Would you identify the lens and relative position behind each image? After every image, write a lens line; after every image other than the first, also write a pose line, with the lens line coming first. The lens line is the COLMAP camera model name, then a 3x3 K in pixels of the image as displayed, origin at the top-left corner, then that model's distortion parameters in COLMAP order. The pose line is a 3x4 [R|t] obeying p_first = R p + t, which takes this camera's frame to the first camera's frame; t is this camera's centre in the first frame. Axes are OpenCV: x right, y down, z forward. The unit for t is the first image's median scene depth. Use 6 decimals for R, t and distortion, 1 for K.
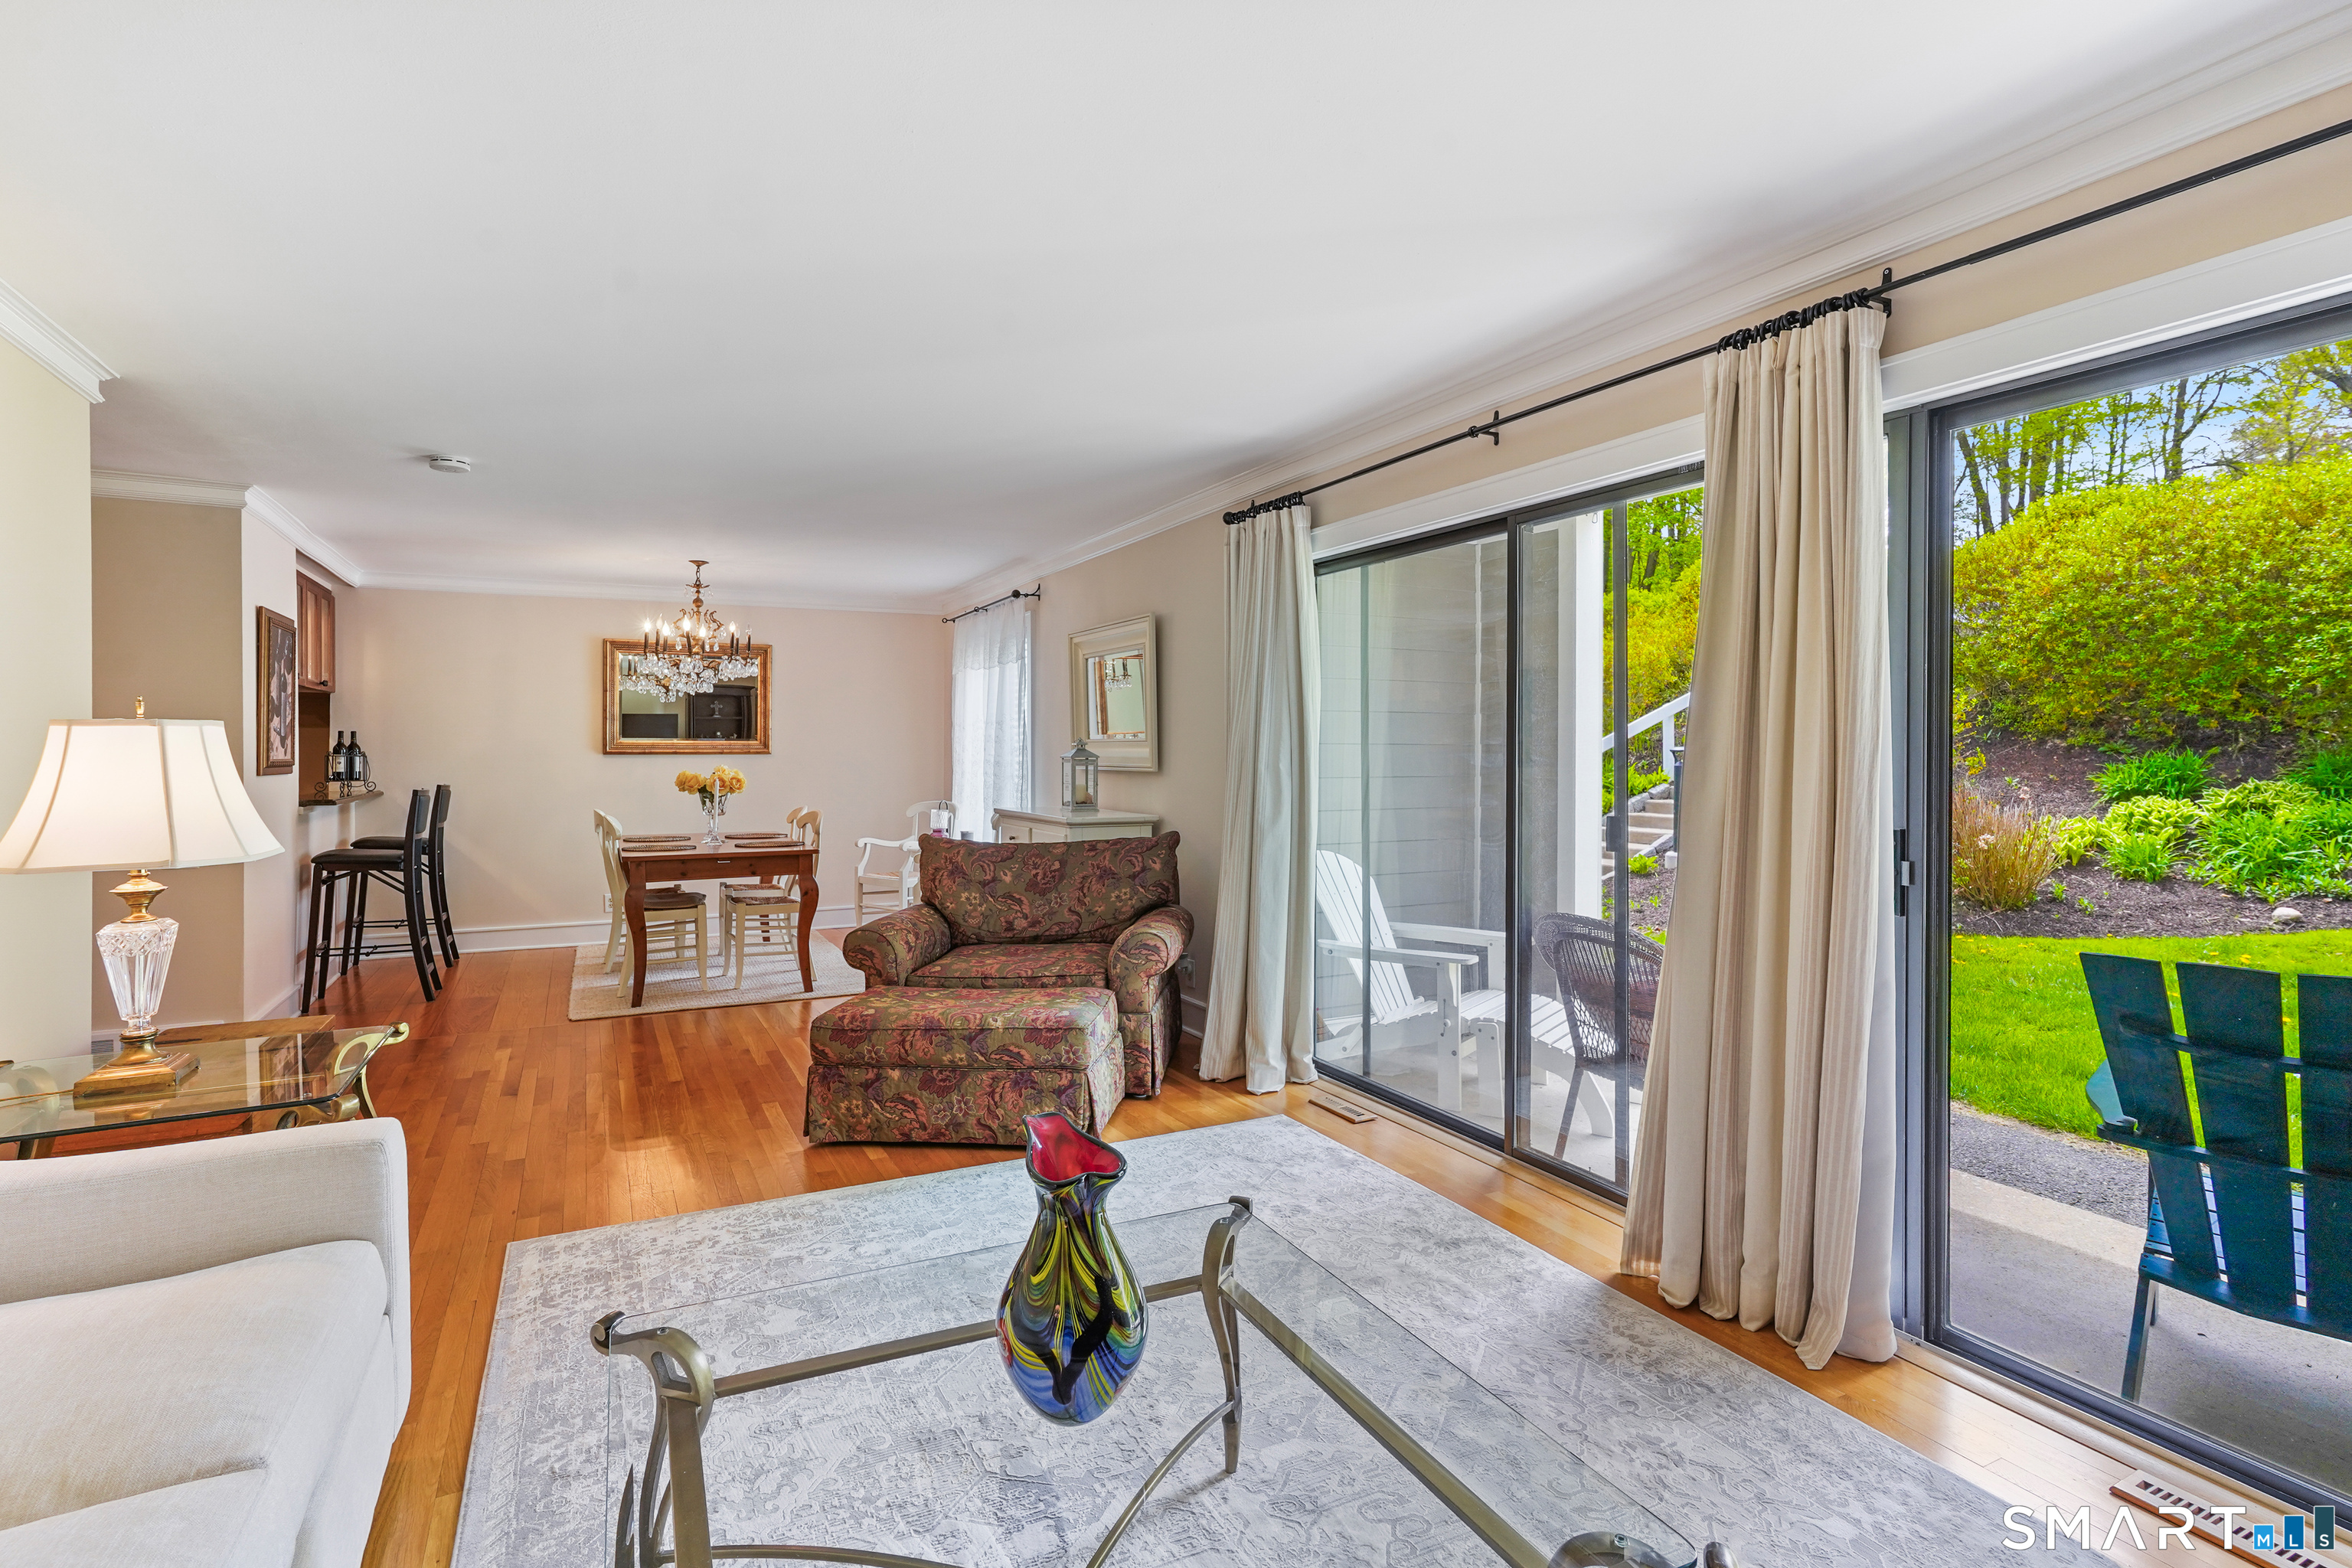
lens RADIAL K [[1190.9, 0, 1176.1], [0, 1190.9, 744.1], [0, 0, 1]] dist [0.001892, 0.020644]
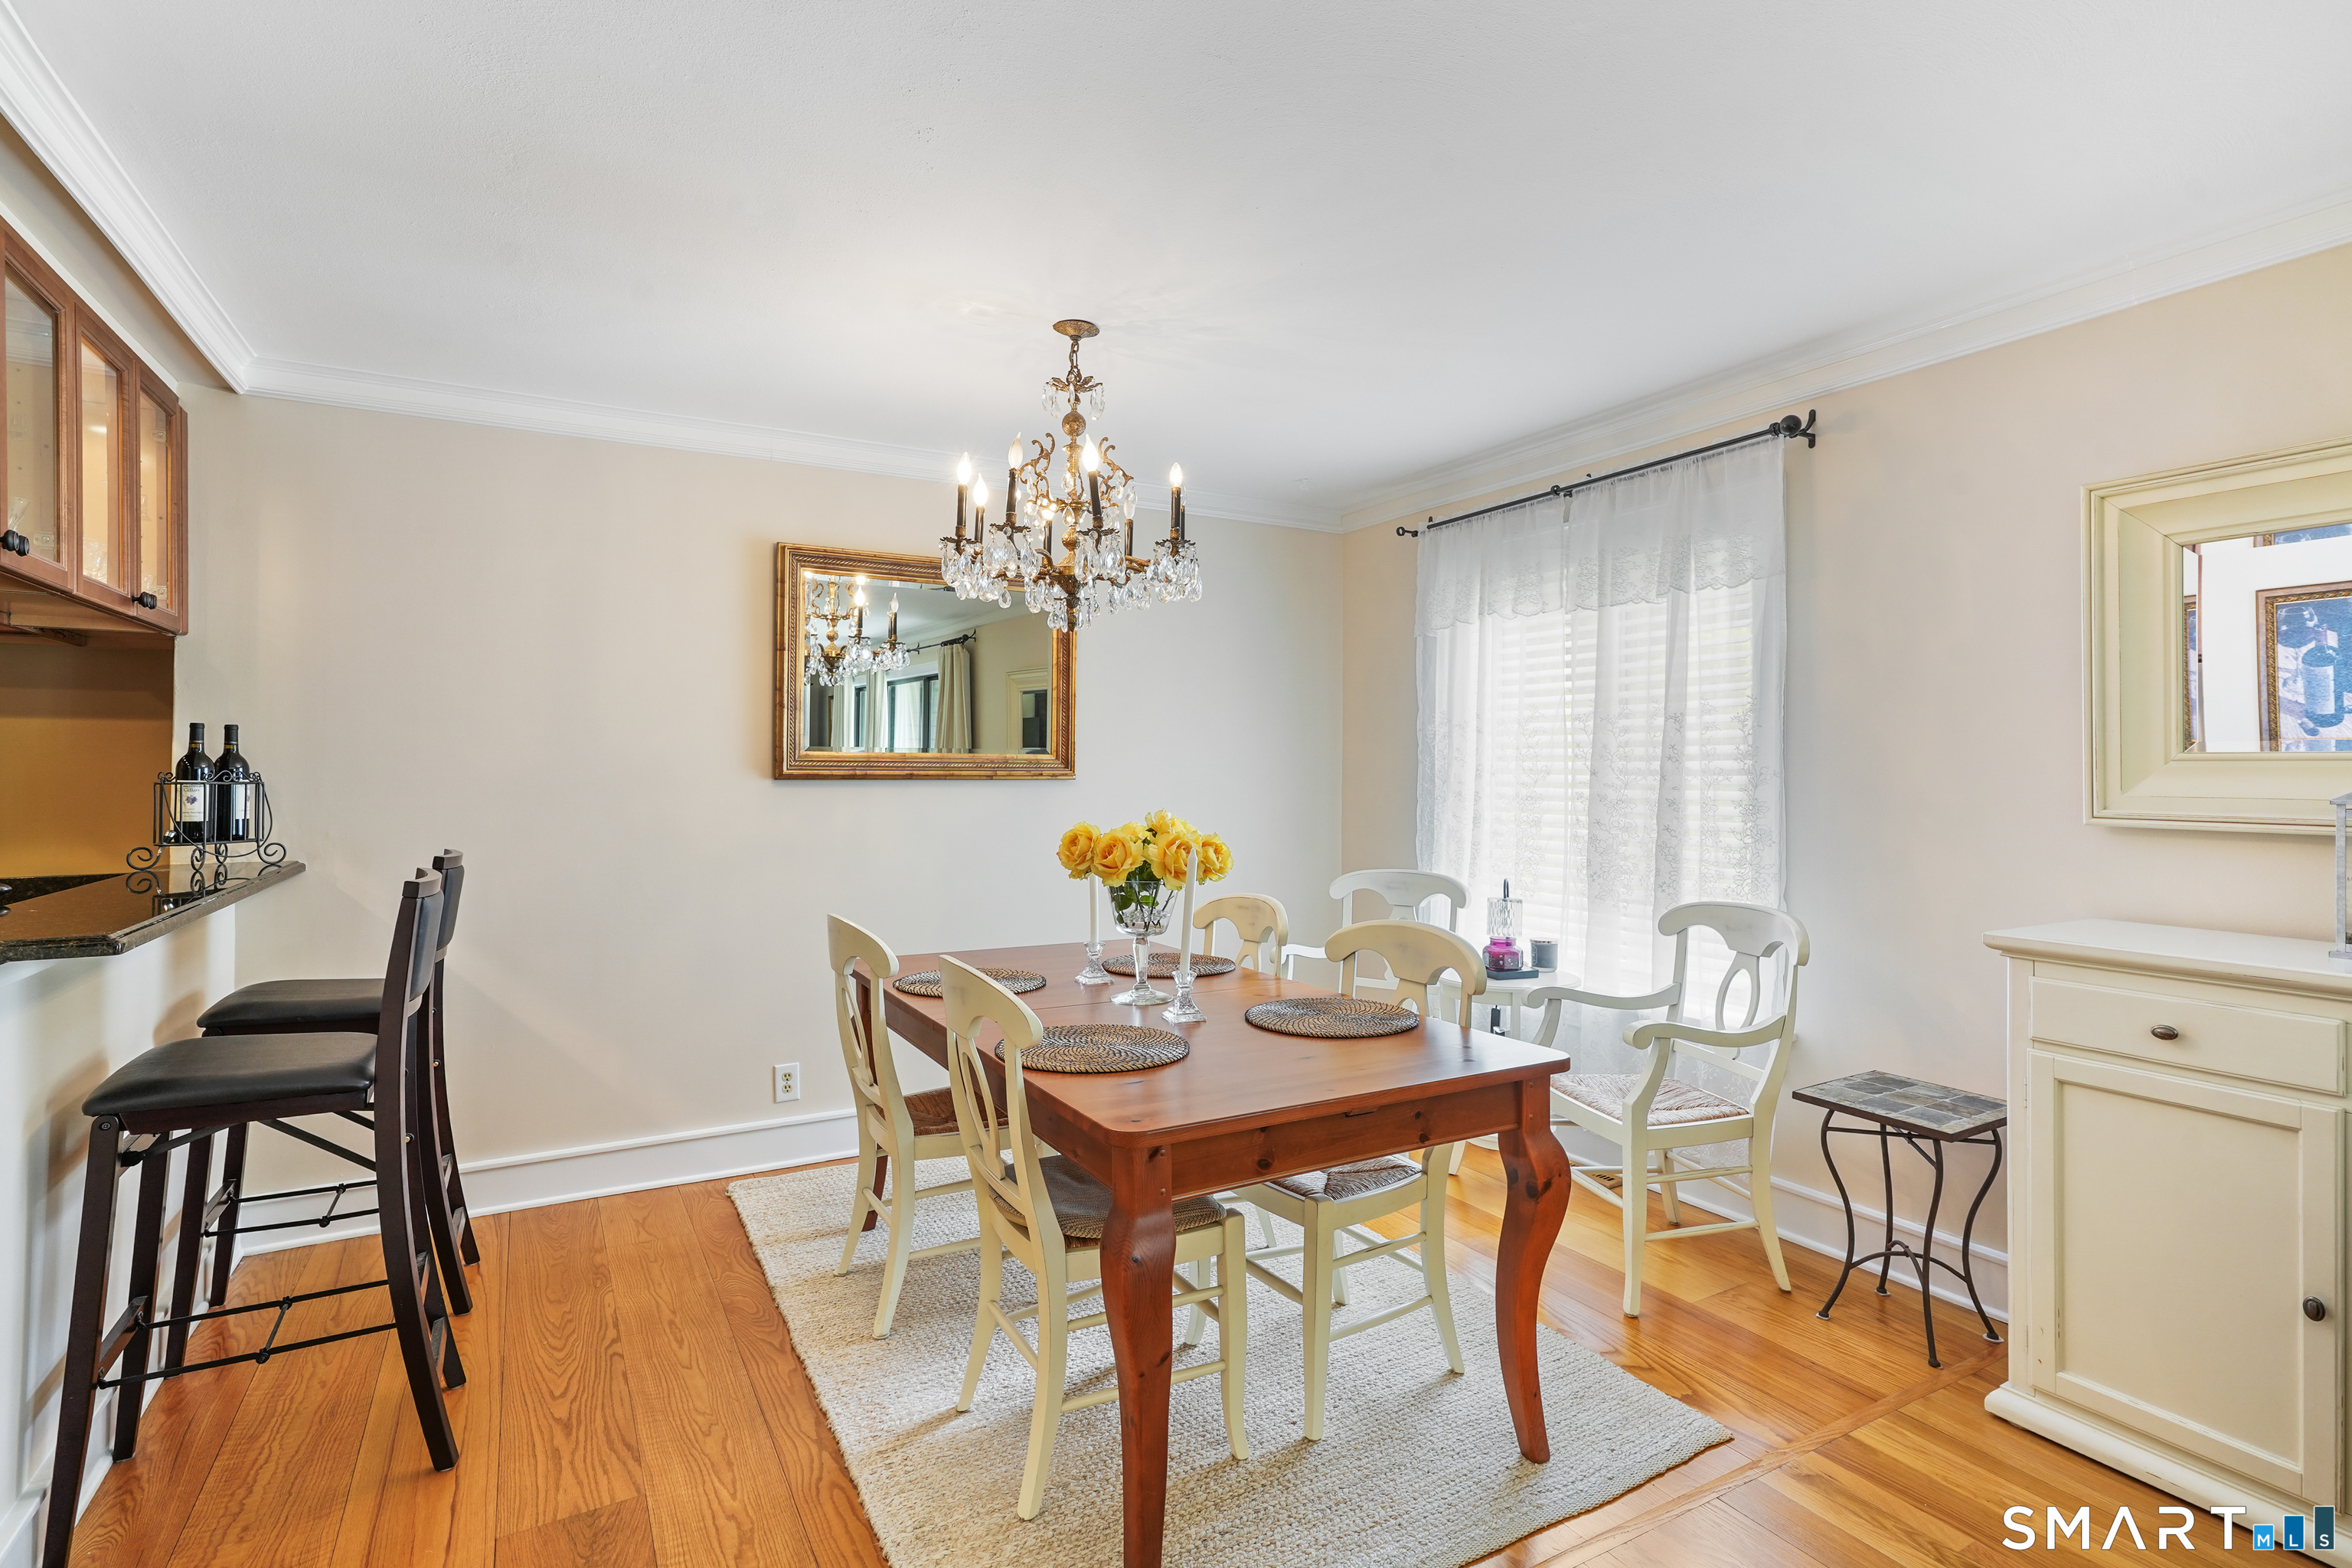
lens RADIAL K [[1152.3, 0, 1177.0], [0, 1152.3, 765.2], [0, 0, 1]] dist [0.001648, 0.000979]
pose [[0.998086, 0.005227, 0.061619, -0.739070], [-0.005350, 0.999984, 0.001837, 0.002143], [-0.061608, -0.002163, 0.998098, 1.118458]]
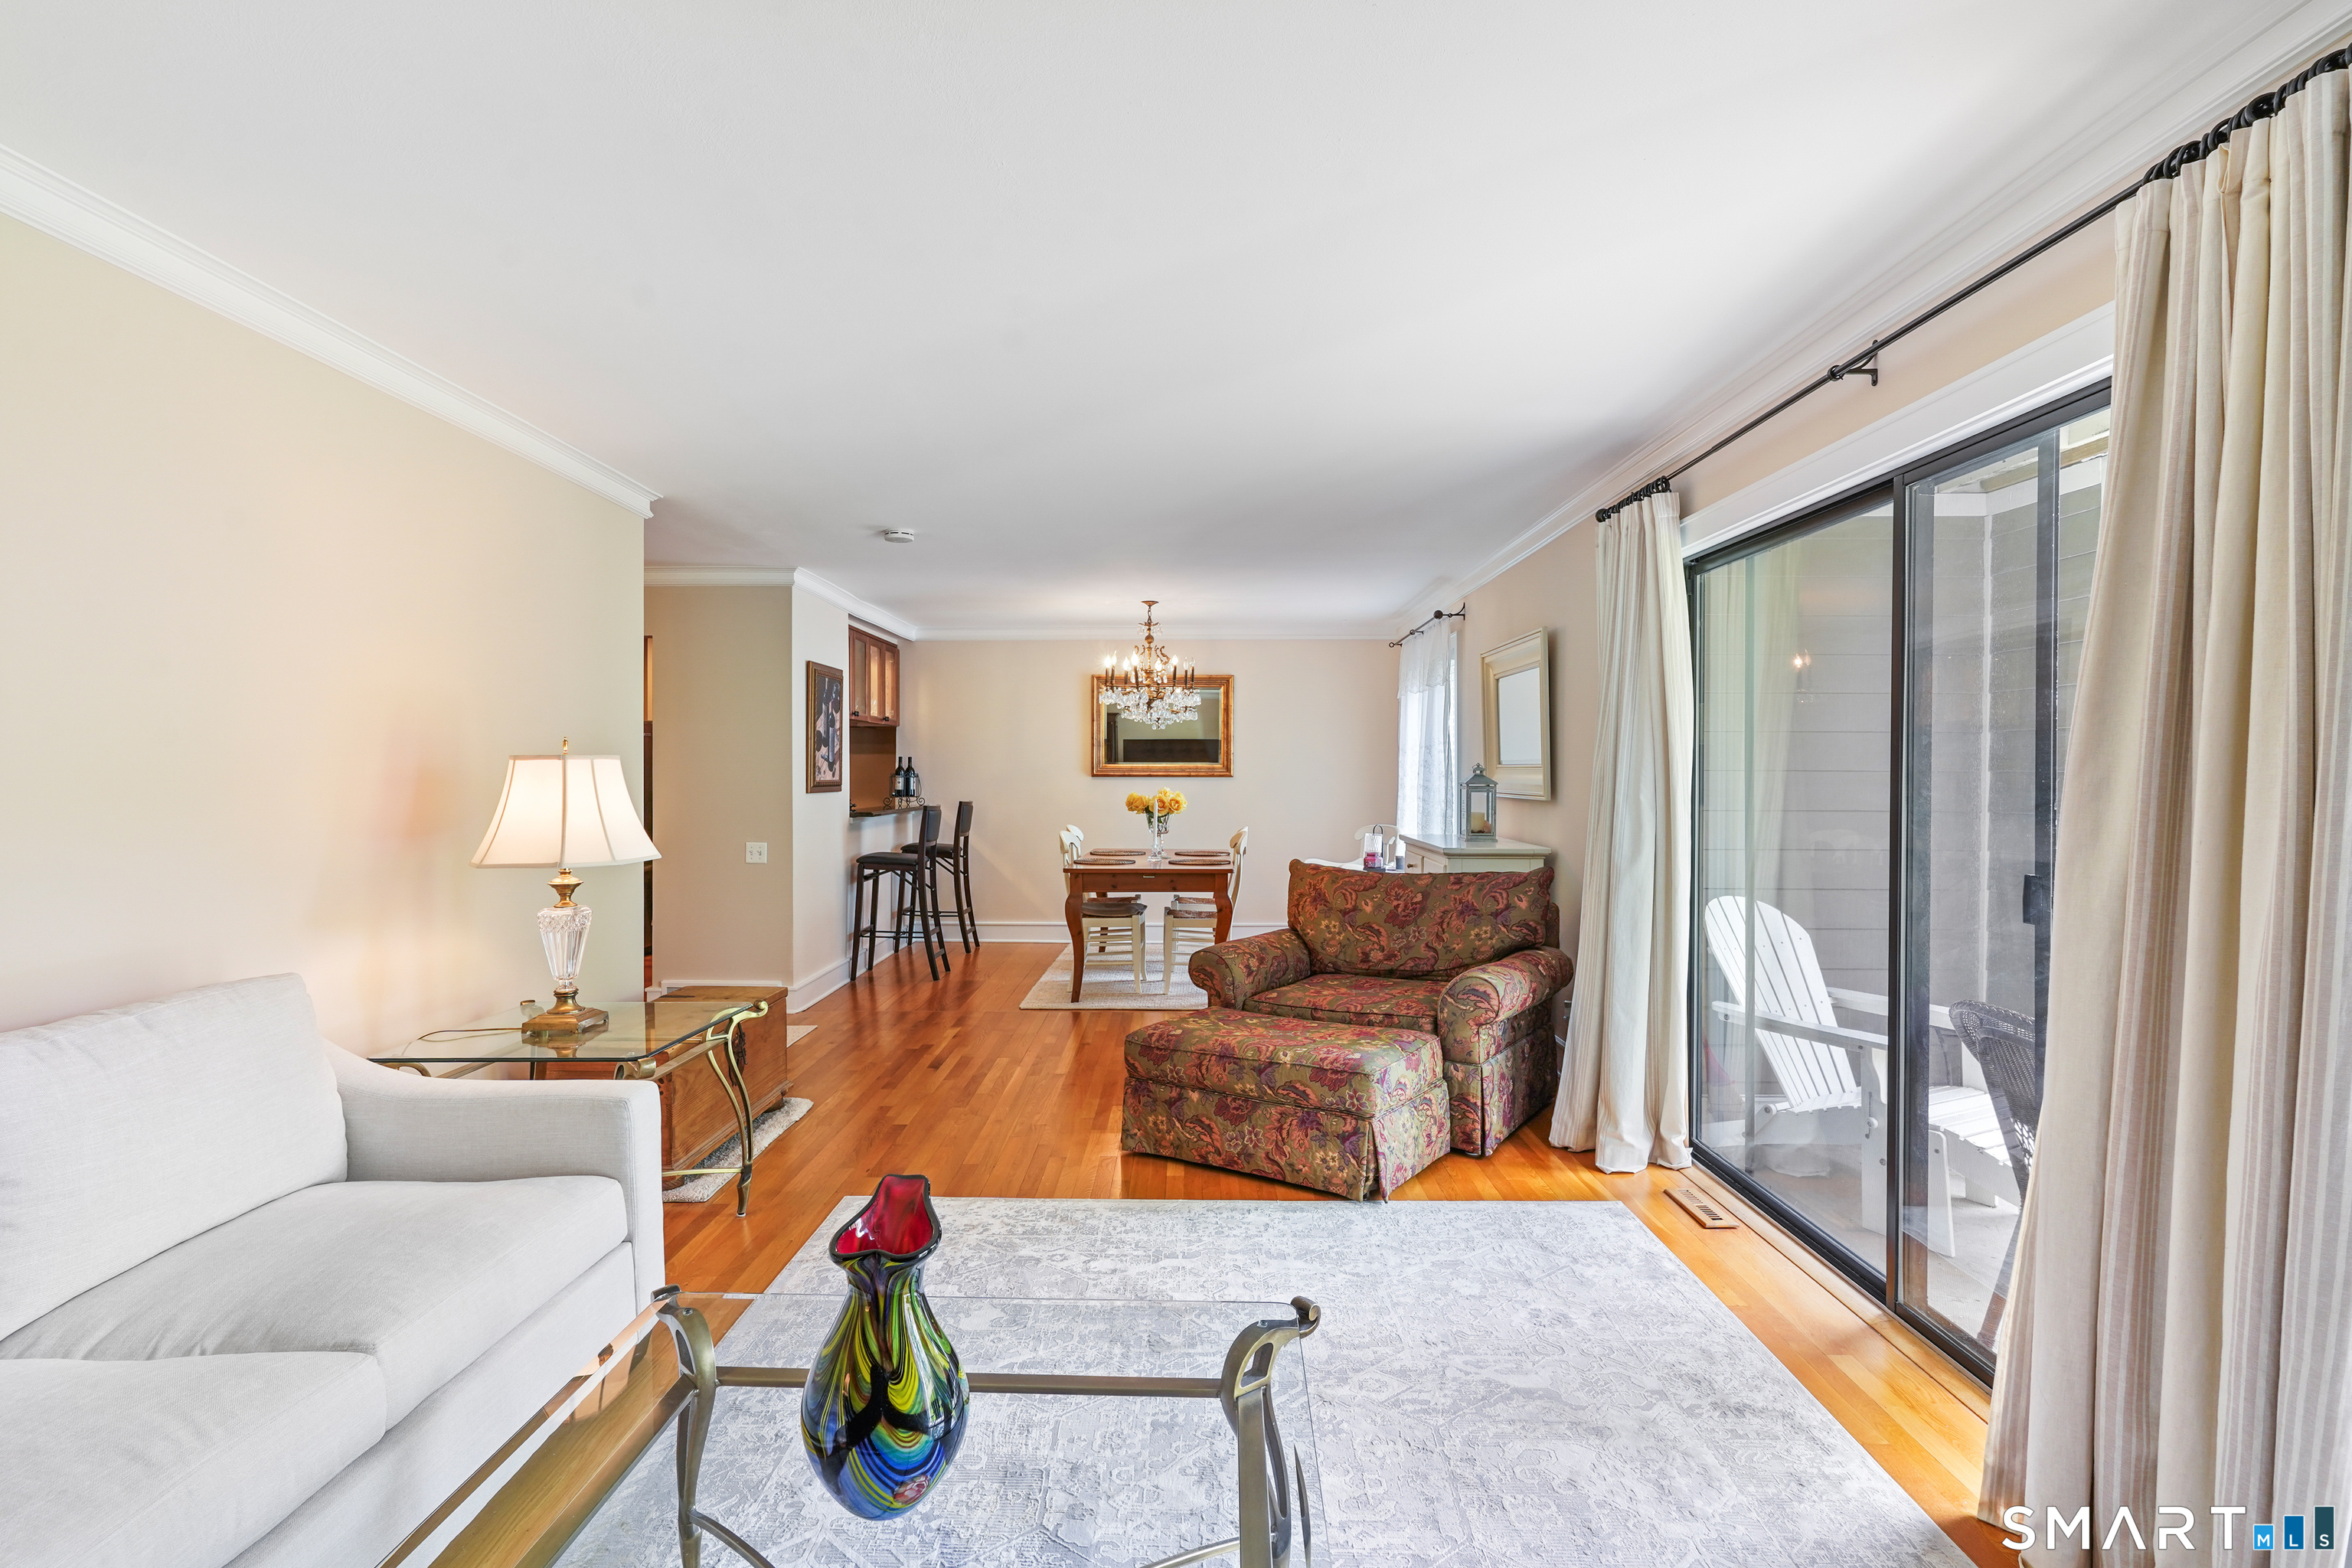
lens RADIAL K [[1153.8, 0, 1173.9], [0, 1153.8, 769.6], [0, 0, 1]] dist [-0.011777, 0.027766]
pose [[0.886668, 0.002692, -0.462398, 0.213811], [-0.000933, 0.999991, 0.004032, -0.005854], [0.462405, -0.003144, 0.886663, 0.126470]]
